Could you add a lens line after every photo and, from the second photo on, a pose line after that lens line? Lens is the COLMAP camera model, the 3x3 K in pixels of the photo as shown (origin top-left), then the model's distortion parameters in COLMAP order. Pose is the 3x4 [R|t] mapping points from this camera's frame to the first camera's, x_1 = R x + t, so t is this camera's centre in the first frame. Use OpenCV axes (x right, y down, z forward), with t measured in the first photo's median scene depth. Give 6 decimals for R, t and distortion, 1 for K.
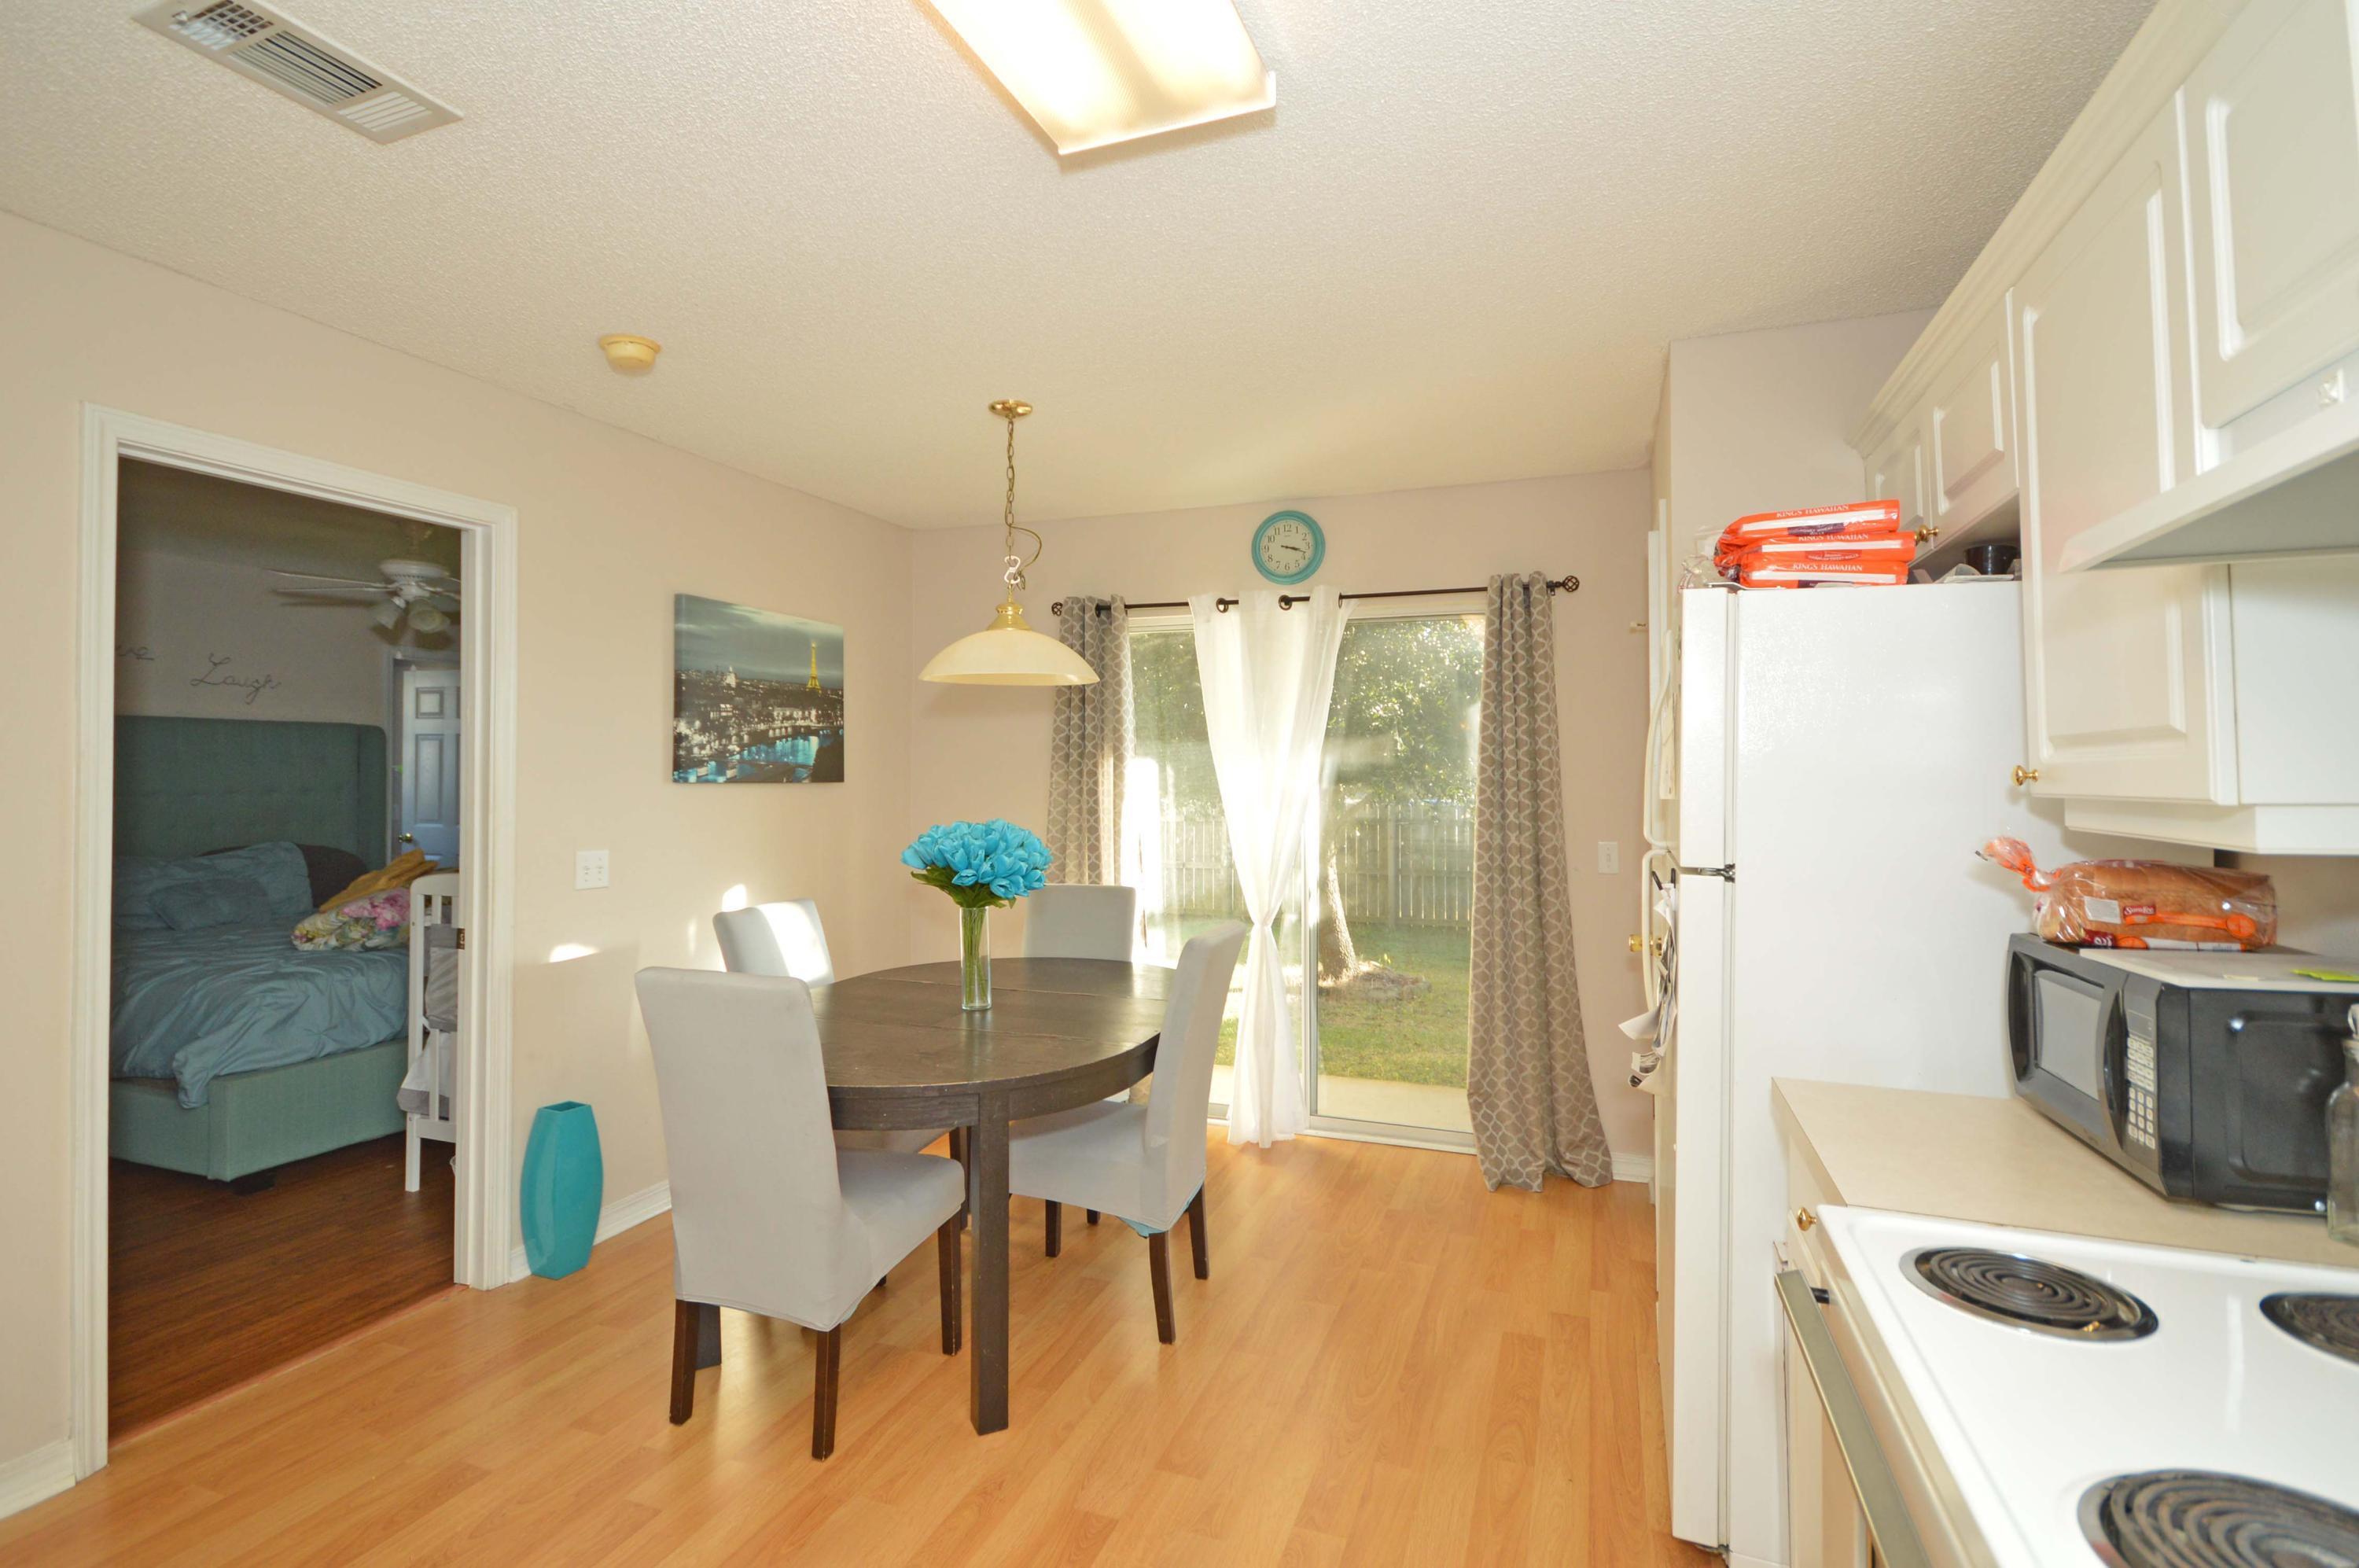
lens RADIAL K [[1119.5, 0, 1168.6], [0, 1119.5, 740.9], [0, 0, 1]] dist [0.002669, 0.000528]
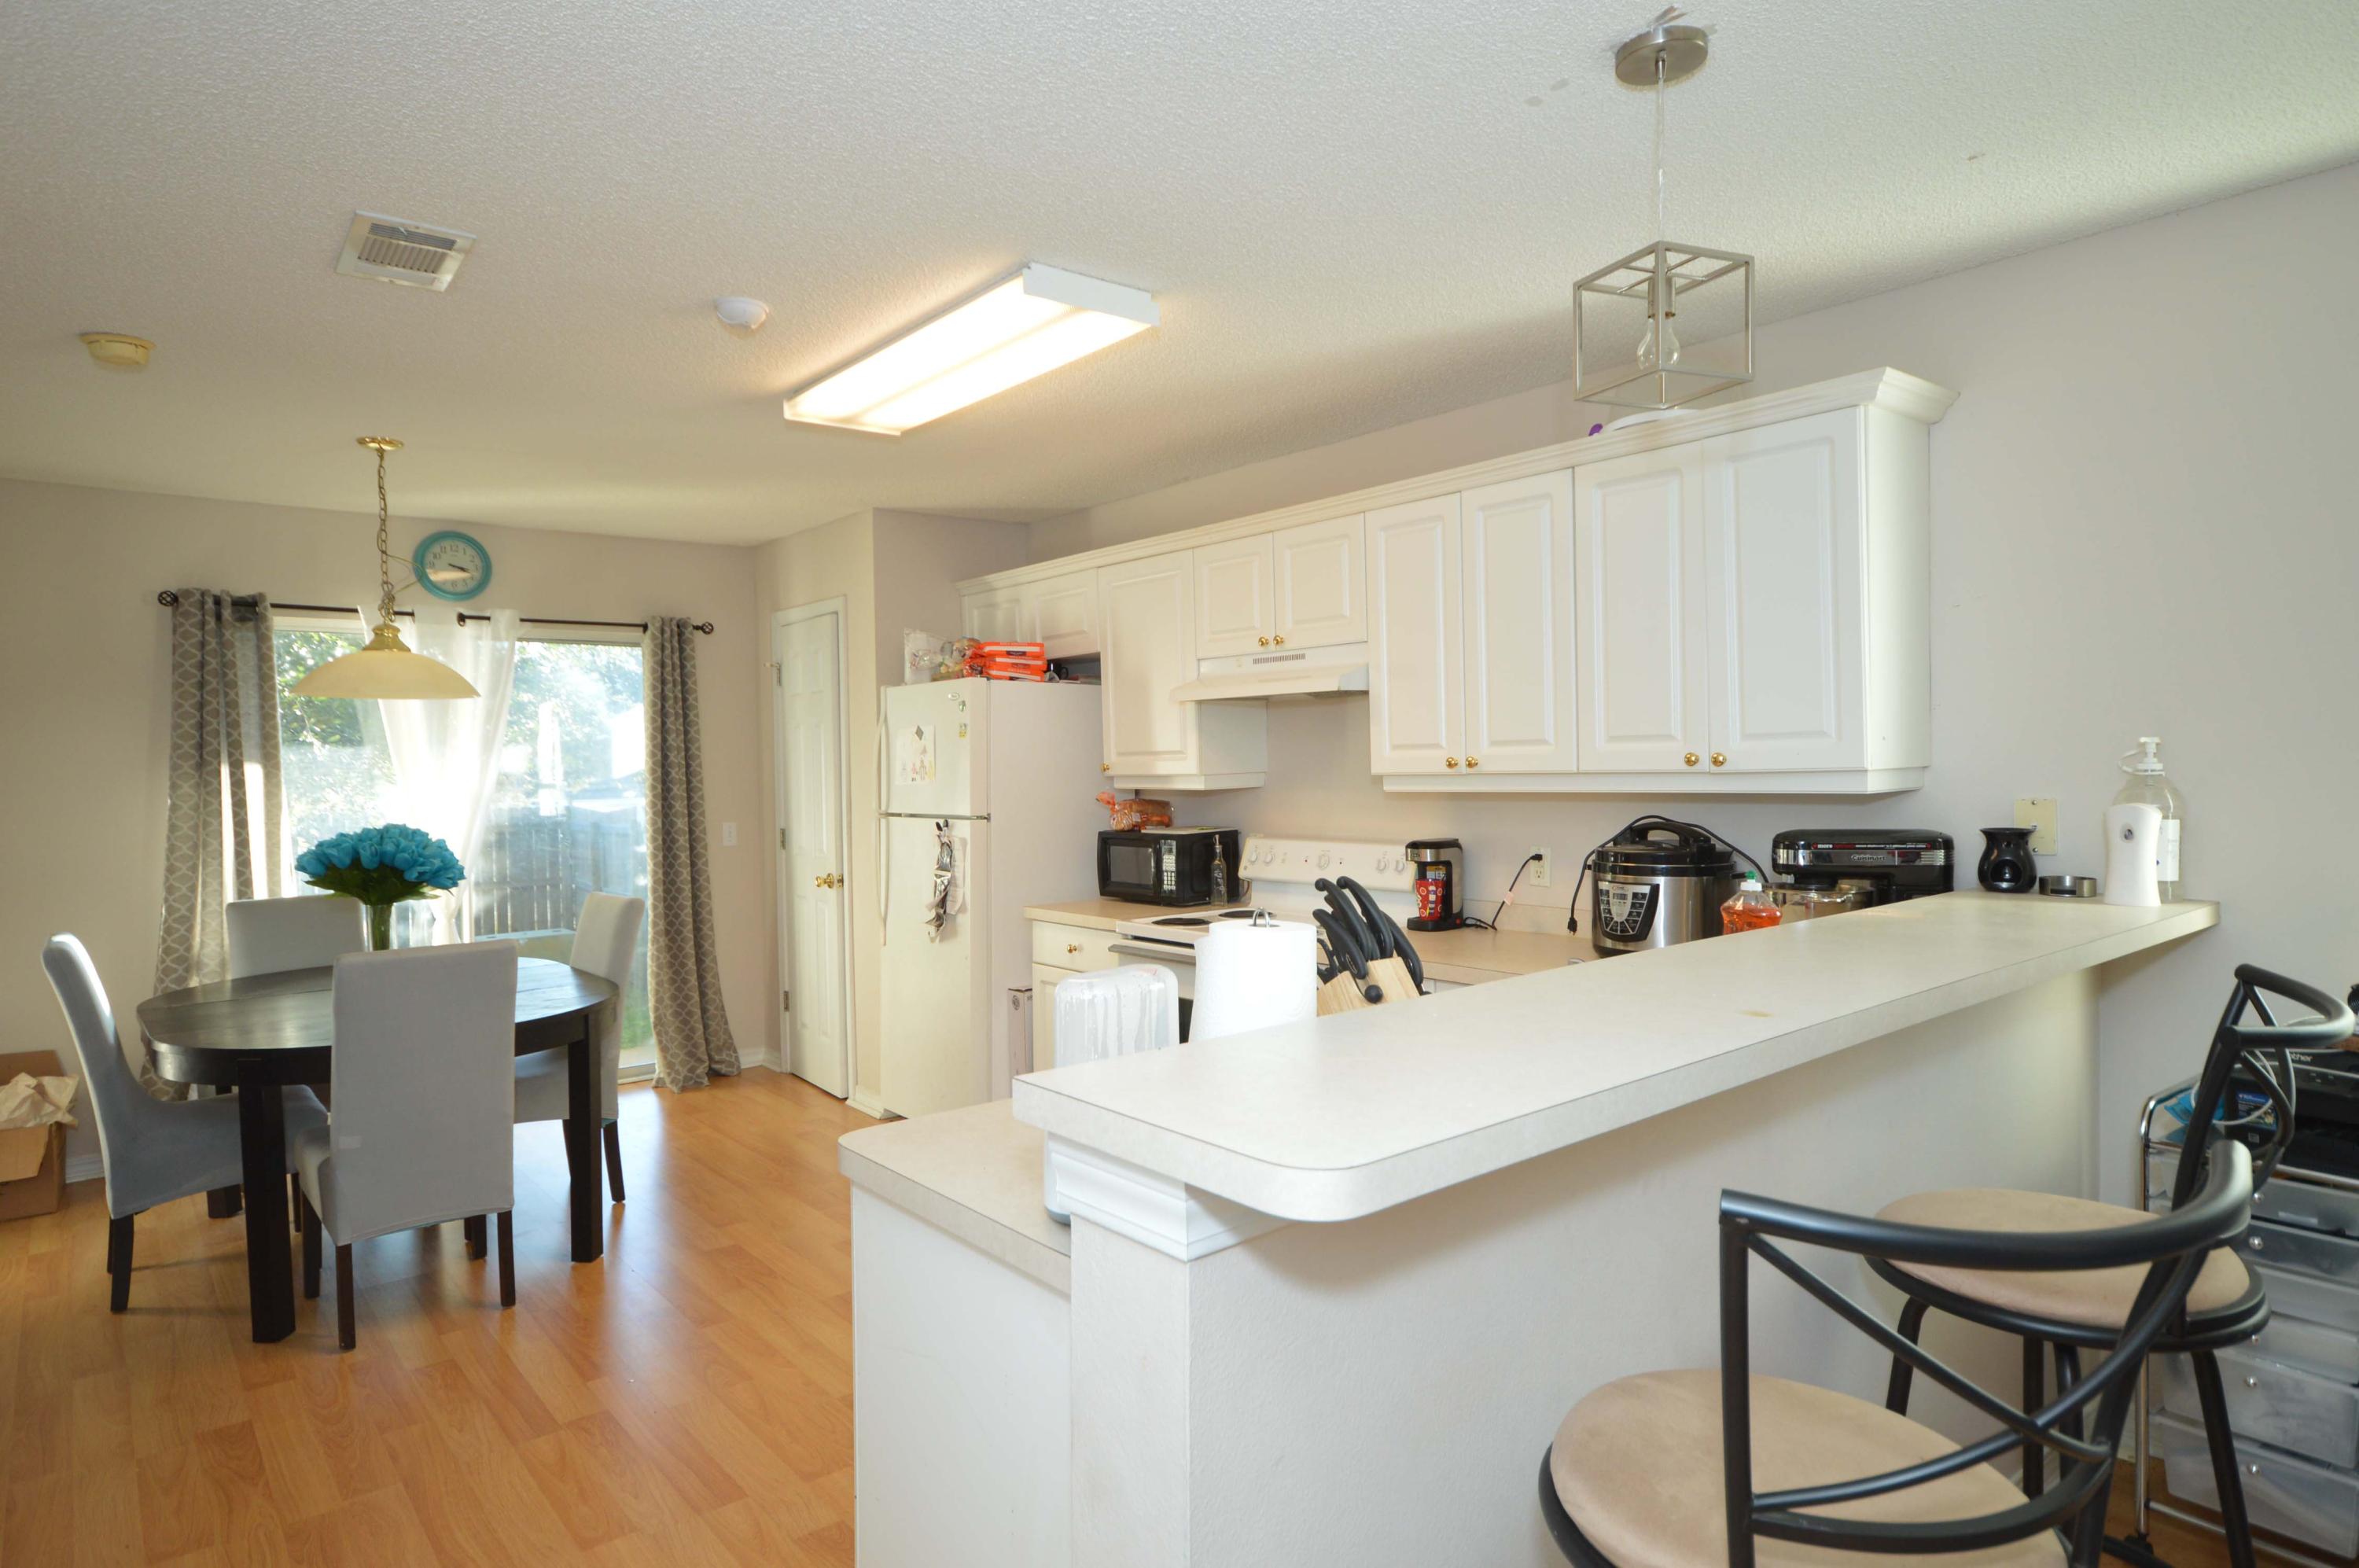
lens RADIAL K [[1325.7, 0, 1189.2], [0, 1325.7, 783.6], [0, 0, 1]] dist [0.017569, 0.002396]
pose [[0.495685, -0.025604, 0.868125, -0.974617], [-0.006433, 0.999430, 0.033150, -0.018757], [-0.868479, -0.022017, 0.495238, -0.359104]]
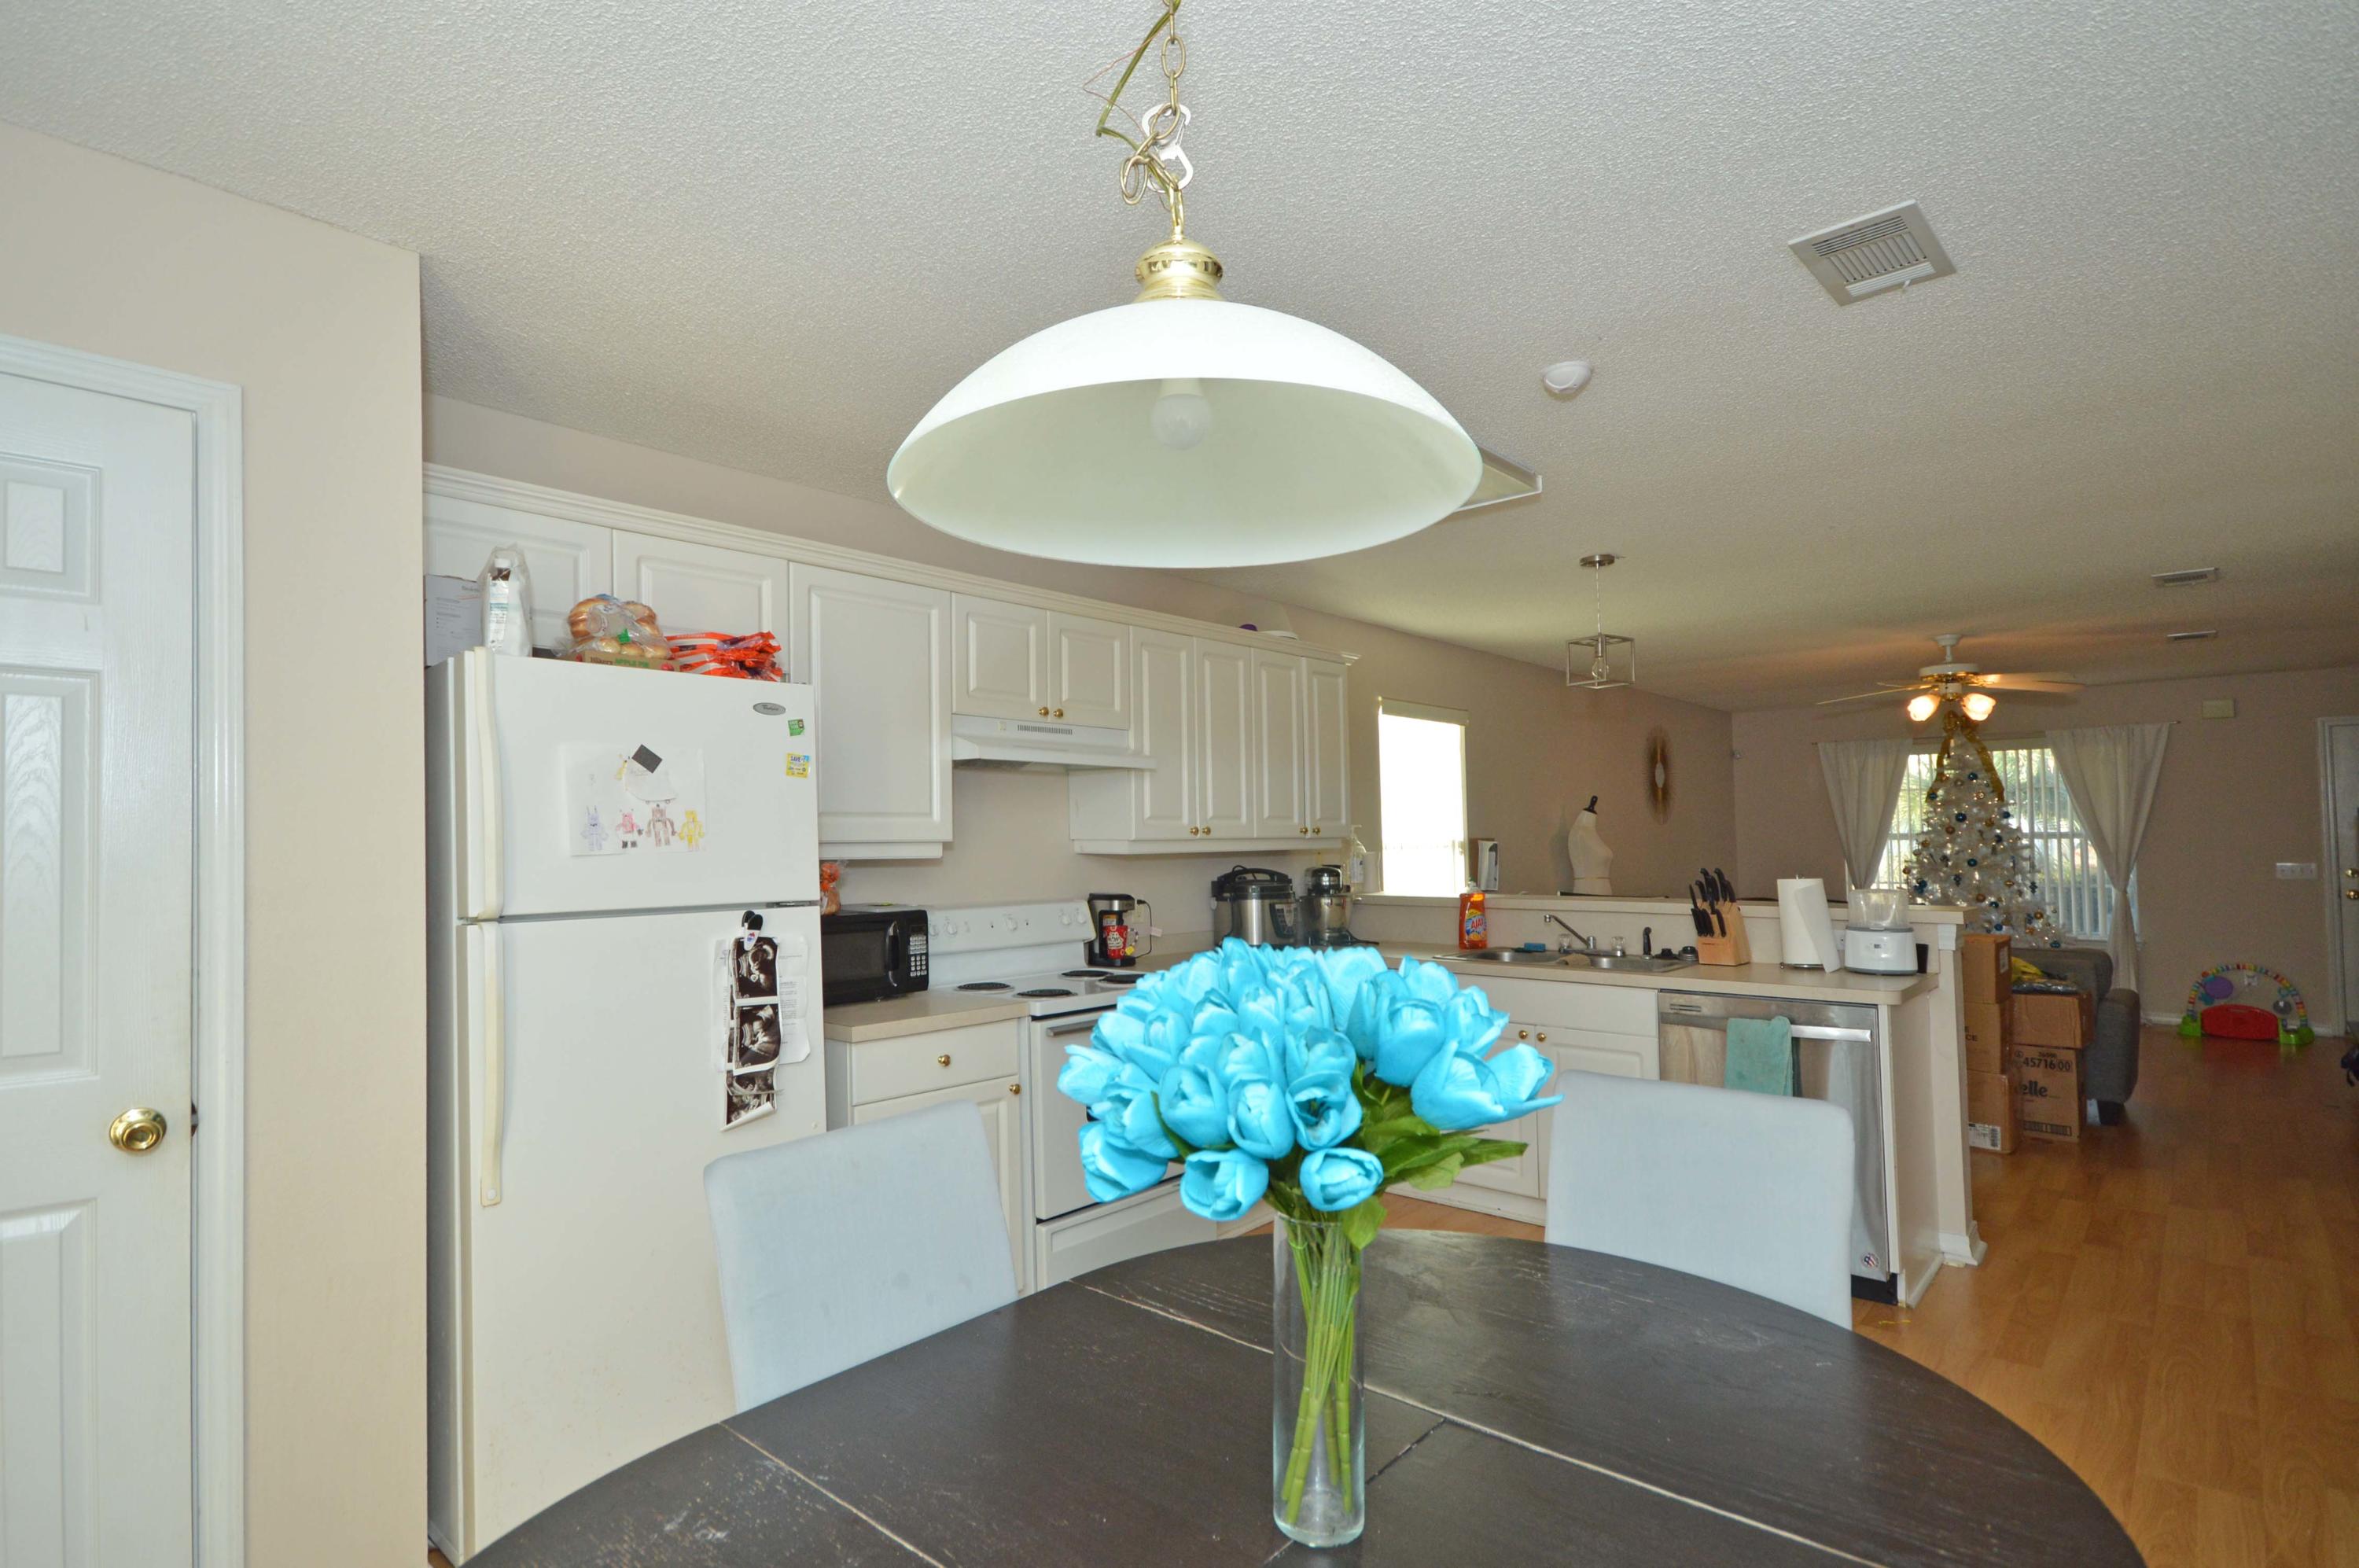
lens RADIAL K [[1147.1, 0, 1128.9], [0, 1147.1, 812.7], [0, 0, 1]] dist [0.002685, 0.000320]
pose [[-0.920200, 0.025468, 0.390619, -0.269804], [0.003857, 0.998423, -0.056011, 0.060979], [-0.391429, -0.050035, -0.918847, 1.429594]]
